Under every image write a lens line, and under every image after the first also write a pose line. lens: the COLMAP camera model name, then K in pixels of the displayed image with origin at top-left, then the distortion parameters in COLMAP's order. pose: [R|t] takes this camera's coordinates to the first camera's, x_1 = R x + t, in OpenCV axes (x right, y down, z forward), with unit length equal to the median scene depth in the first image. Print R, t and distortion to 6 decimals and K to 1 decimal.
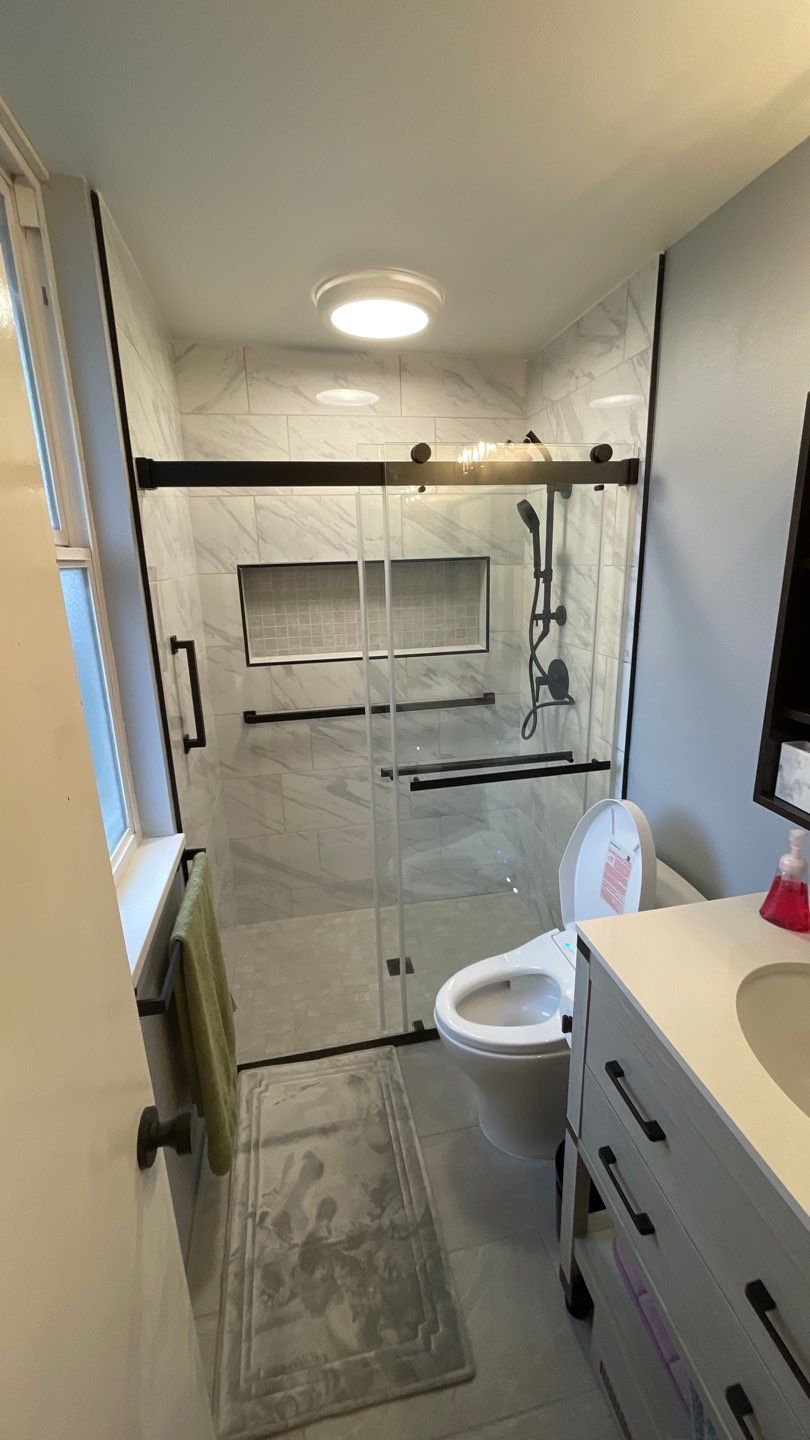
lens RADIAL K [[583.2, 0, 406.2], [0, 583.2, 714.0], [0, 0, 1]] dist [-0.005741, 0.001665]
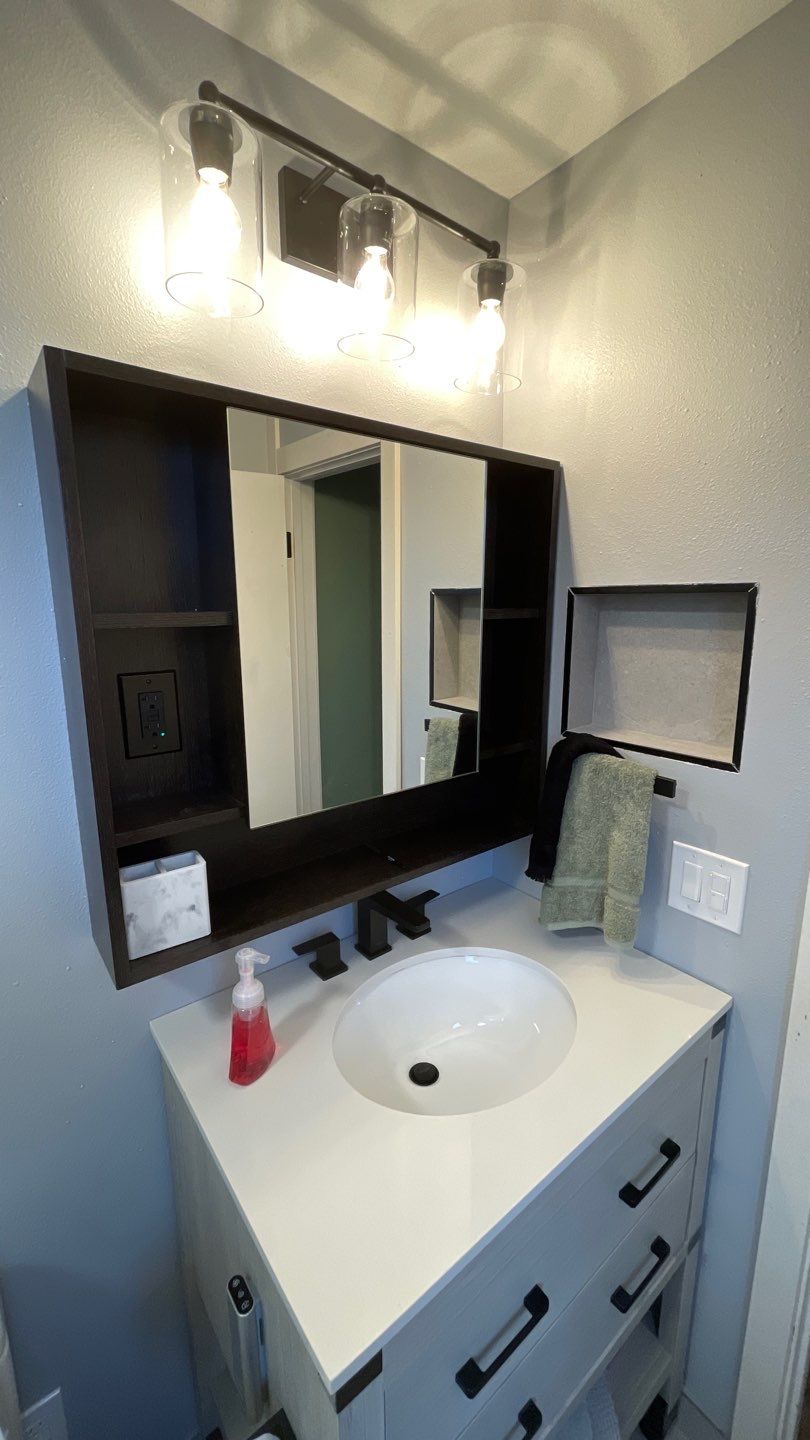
lens RADIAL K [[583.2, 0, 407.5], [0, 583.2, 713.3], [0, 0, 1]] dist [-0.005741, 0.001665]
pose [[-0.462892, -0.140349, 0.875233, -0.036647], [0.247698, 0.927571, 0.279744, -0.139840], [-0.851103, 0.346285, -0.394601, 0.537854]]
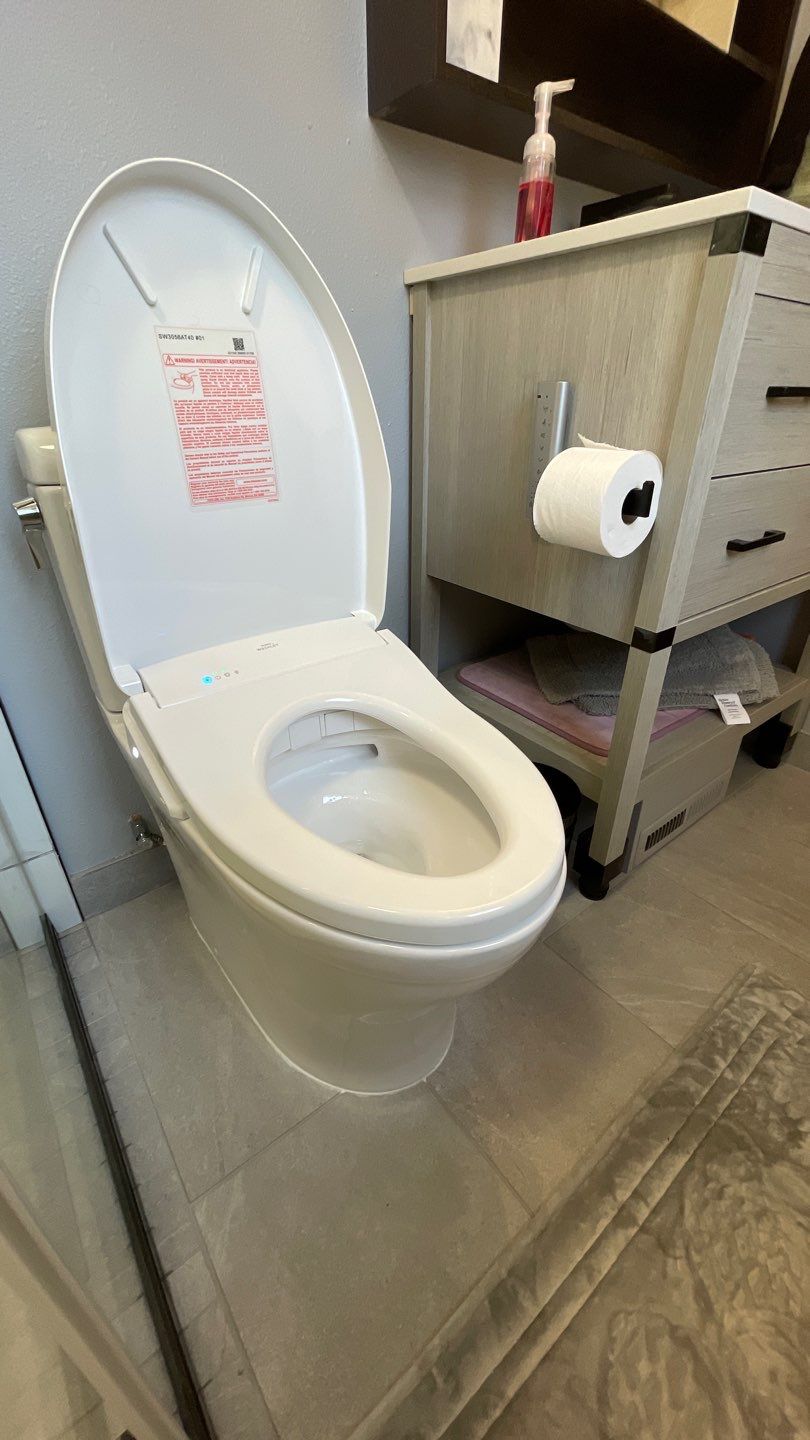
lens RADIAL K [[583.2, 0, 408.5], [0, 583.2, 713.1], [0, 0, 1]] dist [-0.005741, 0.001665]
pose [[-0.445840, -0.409365, 0.796019, -0.097087], [0.243949, 0.800063, 0.548077, 0.211173], [-0.861229, 0.438543, -0.256836, 0.906665]]
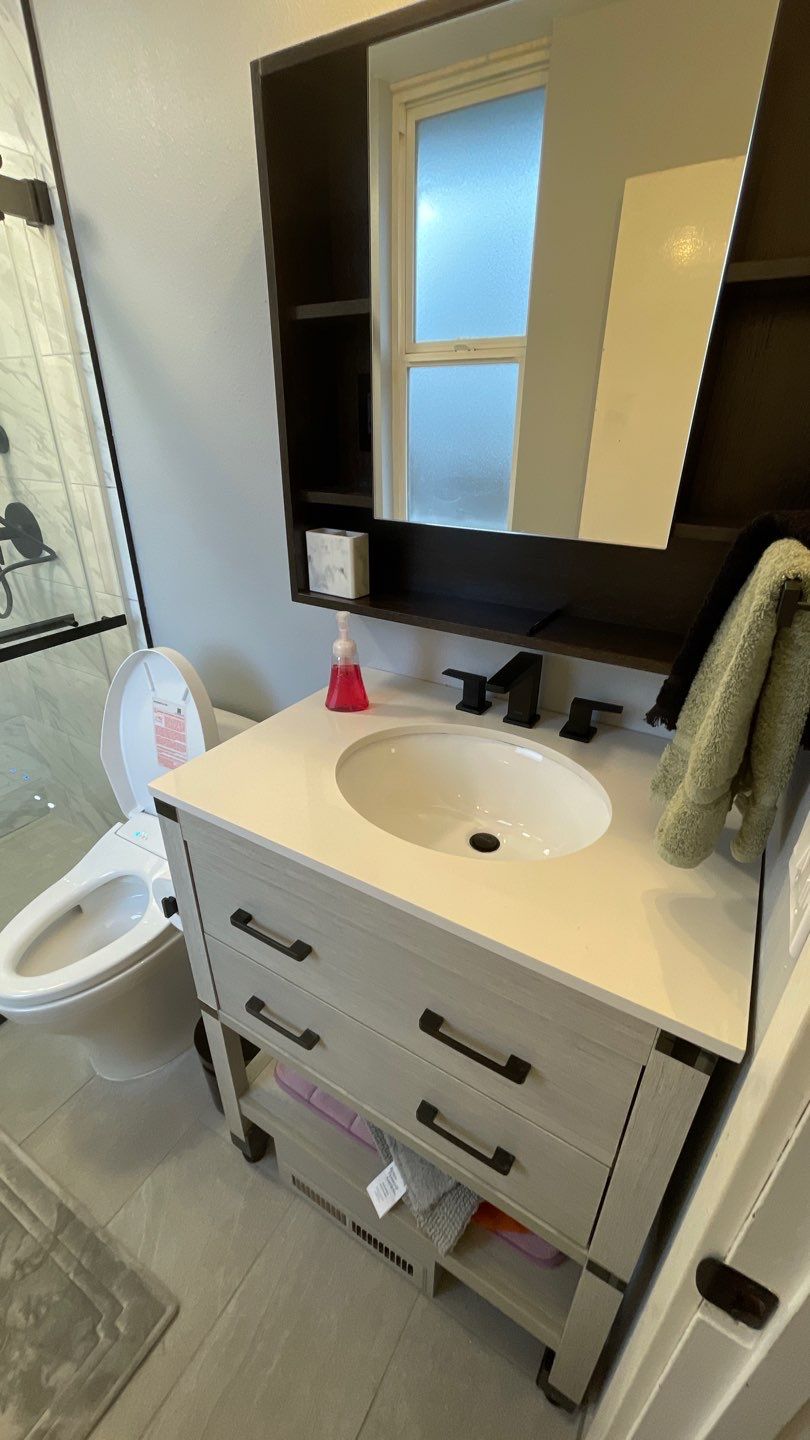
lens RADIAL K [[583.2, 0, 408.6], [0, 583.2, 715.5], [0, 0, 1]] dist [-0.005741, 0.001665]
pose [[0.669976, -0.297504, 0.680165, 0.011505], [0.164736, 0.952927, 0.254541, 0.071352], [-0.723875, -0.058489, 0.687448, 0.119506]]
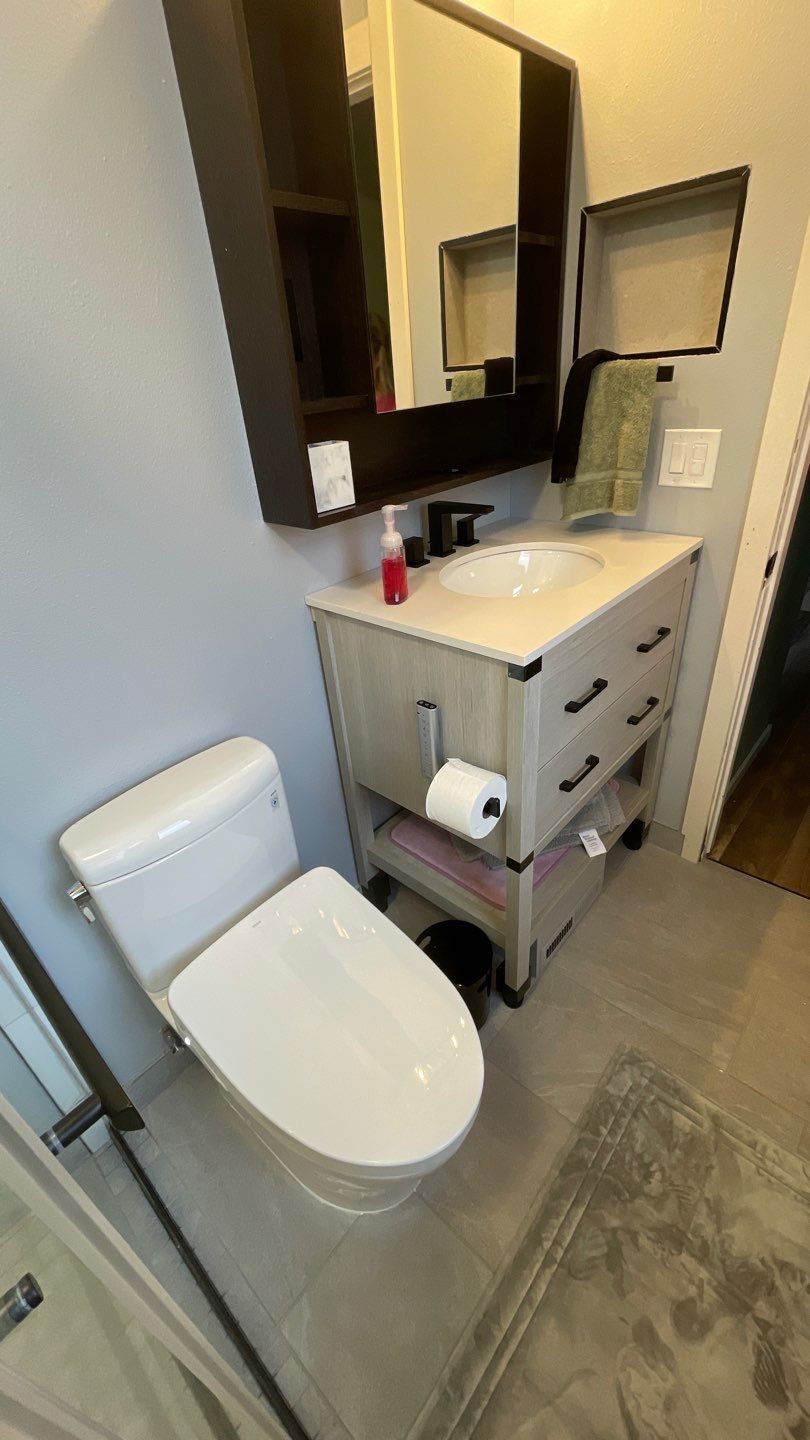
lens RADIAL K [[583.2, 0, 408.7], [0, 583.2, 716.7], [0, 0, 1]] dist [-0.005741, 0.001665]
pose [[-0.594210, -0.344087, 0.726993, -0.146078], [0.301705, 0.742516, 0.598033, -0.077535], [-0.745579, 0.574695, -0.337398, 0.831574]]
